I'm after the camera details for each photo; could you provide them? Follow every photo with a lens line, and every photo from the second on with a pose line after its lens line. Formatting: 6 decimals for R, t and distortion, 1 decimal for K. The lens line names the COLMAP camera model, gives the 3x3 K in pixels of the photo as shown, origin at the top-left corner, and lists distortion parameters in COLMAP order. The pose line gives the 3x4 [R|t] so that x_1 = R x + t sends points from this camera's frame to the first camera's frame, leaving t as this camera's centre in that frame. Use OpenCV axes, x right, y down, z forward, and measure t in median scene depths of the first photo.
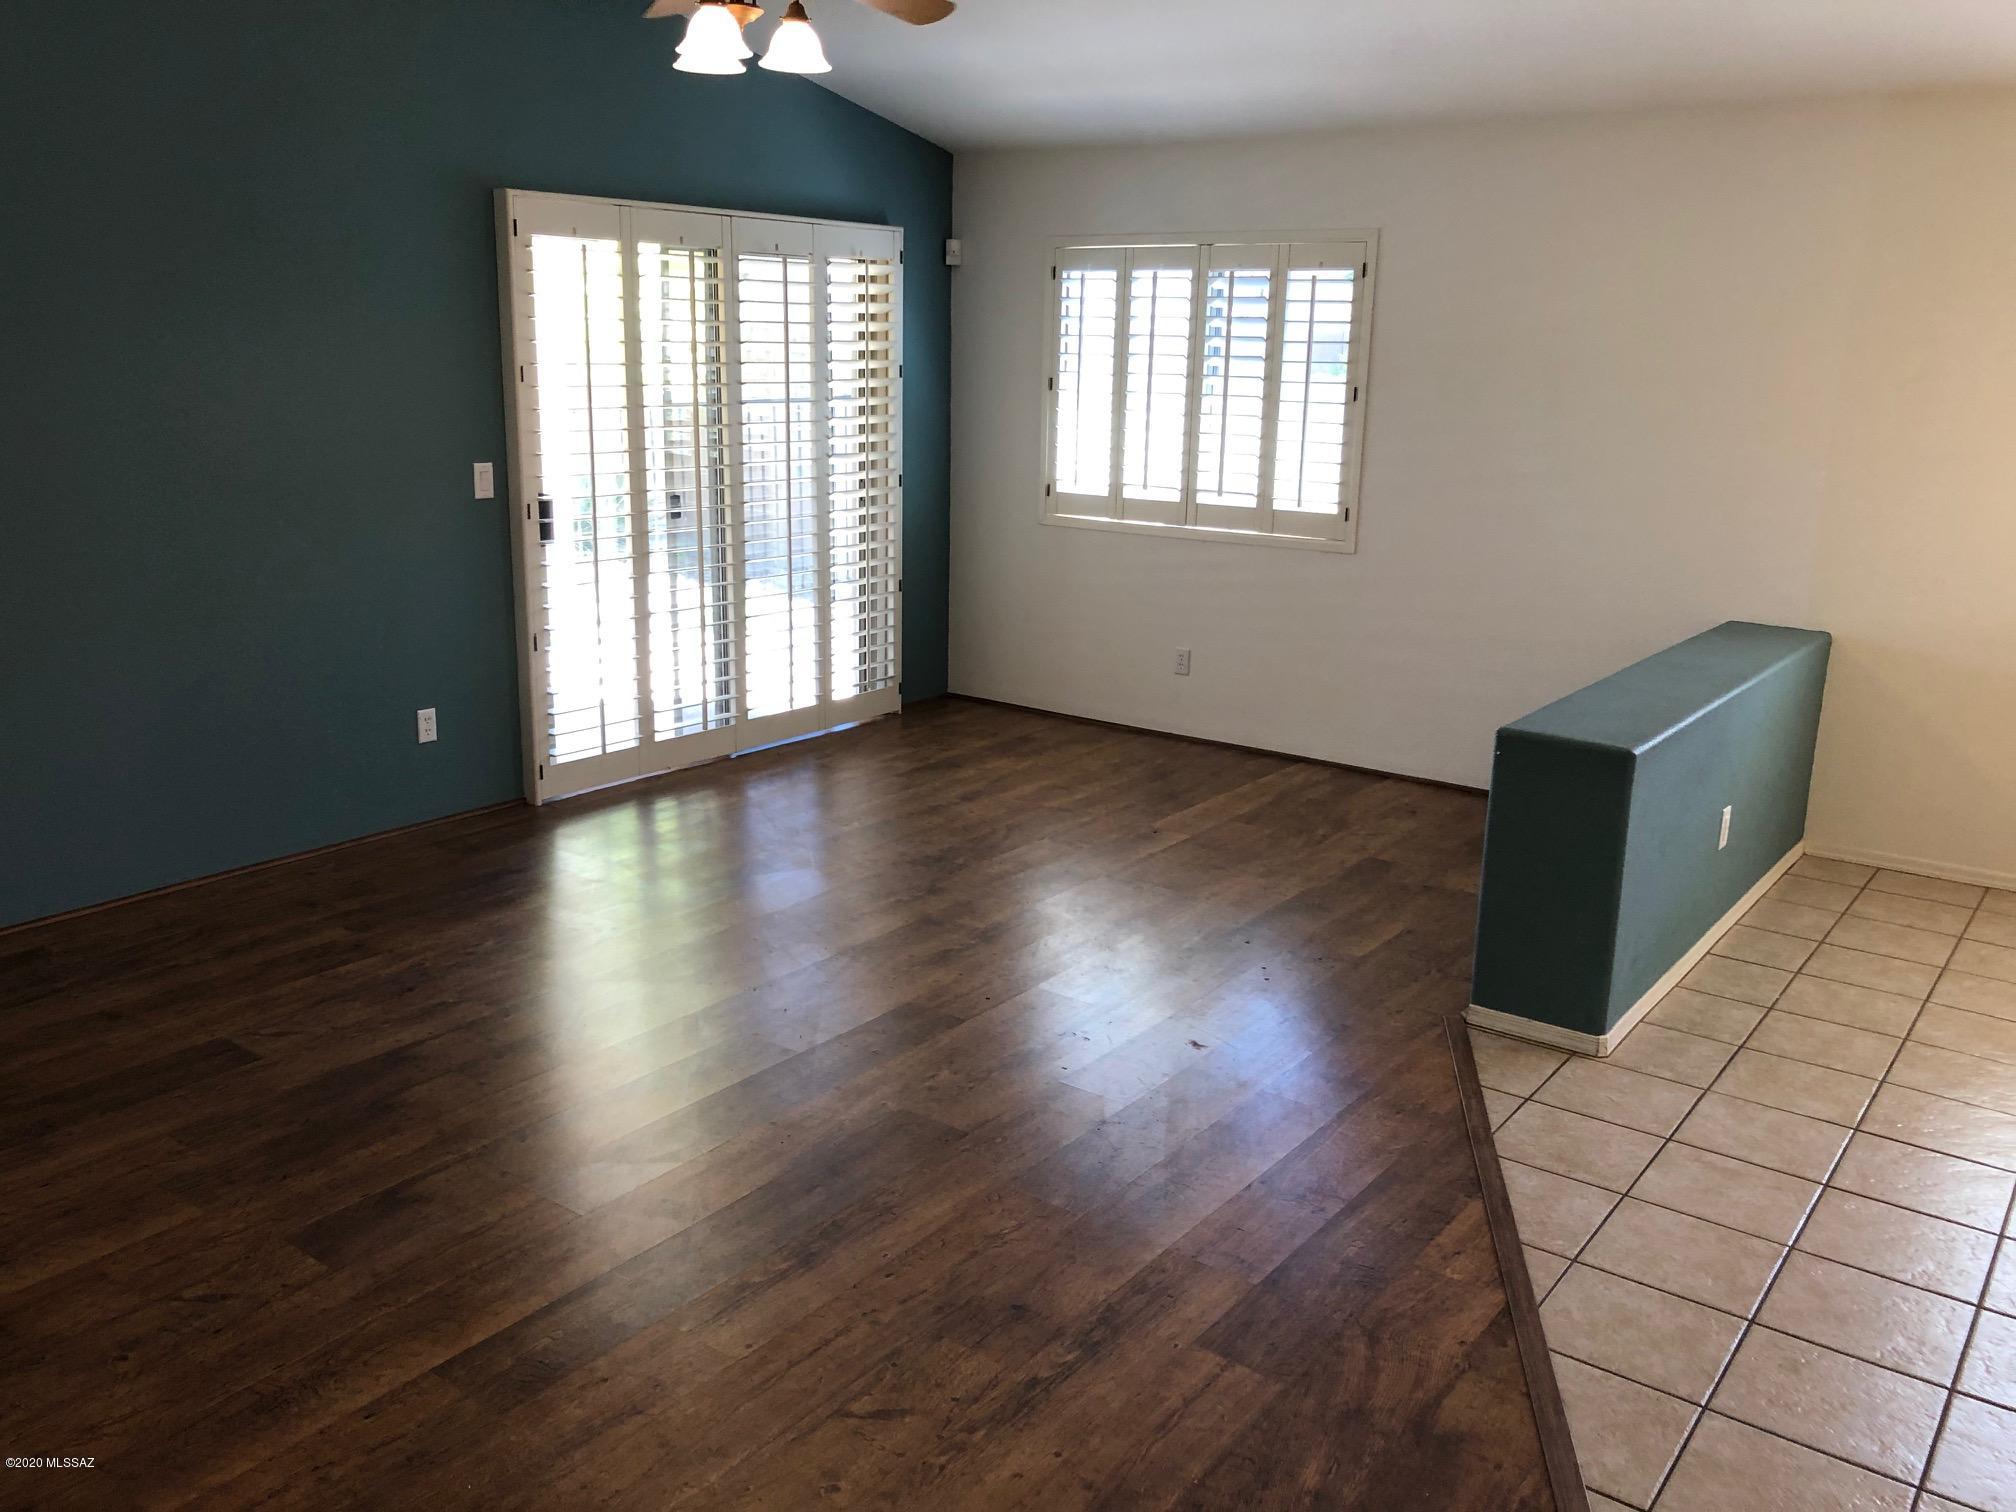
lens RADIAL K [[1659.7, 0, 1008.0], [0, 1659.7, 756.0], [0, 0, 1]] dist [0.006907, 0.003550]
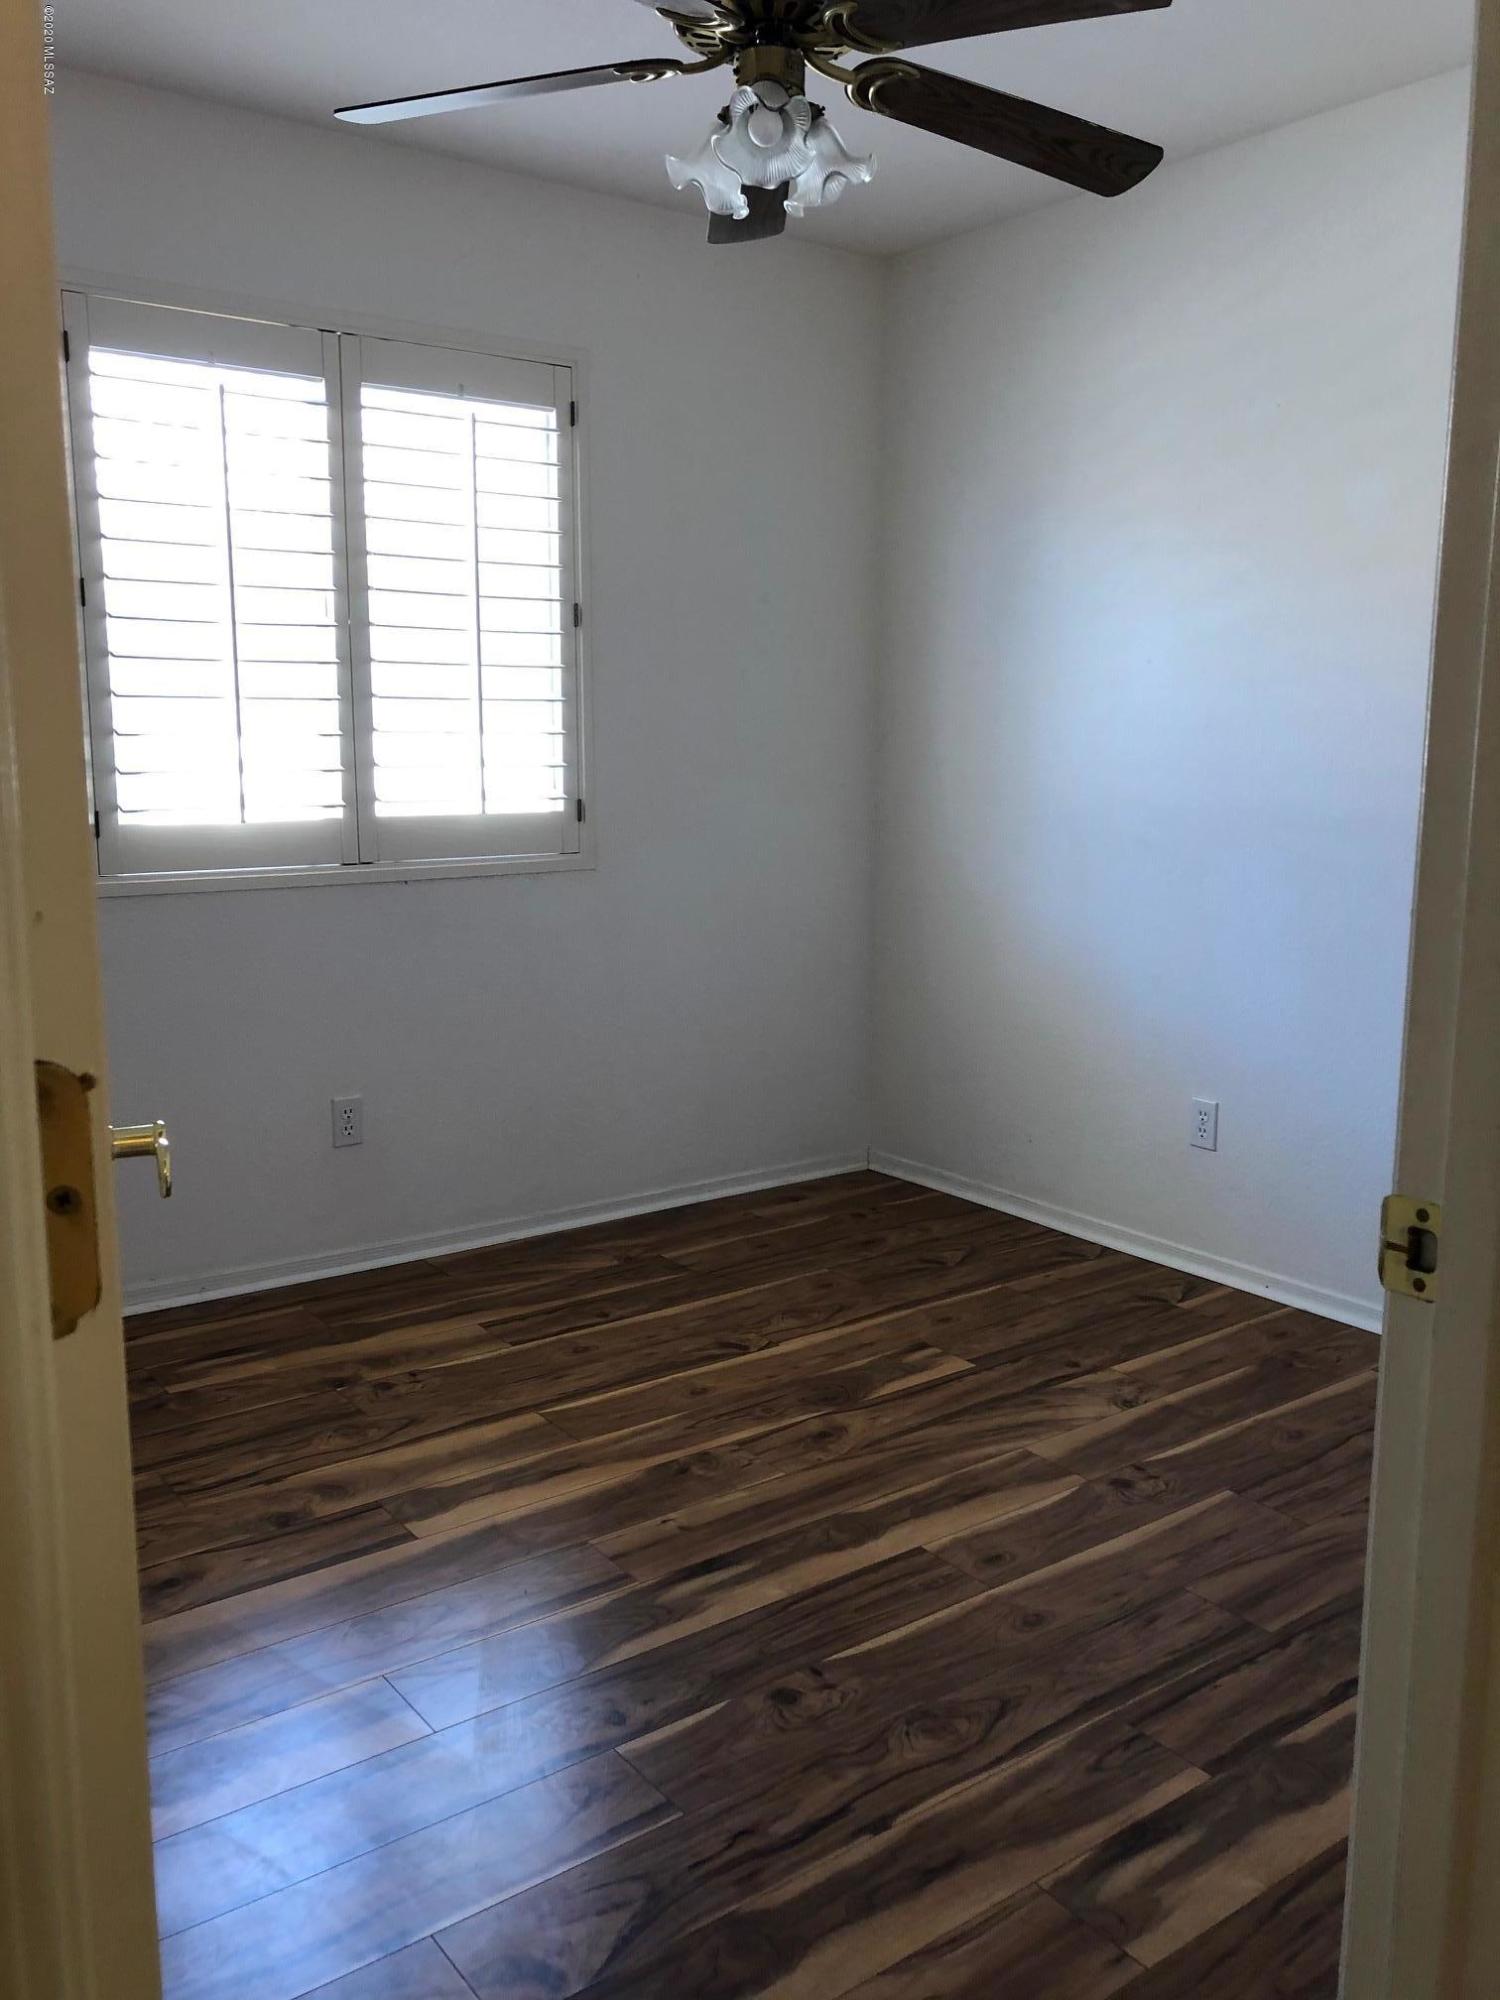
lens RADIAL K [[1646.6, 0, 750.0], [0, 1646.6, 1000.0], [0, 0, 1]] dist [0.006907, 0.003550]
pose [[0.281297, -0.202716, 0.937965, -0.370960], [0.226419, 0.963857, 0.140409, -0.150200], [-0.932527, 0.172877, 0.317029, 0.761023]]
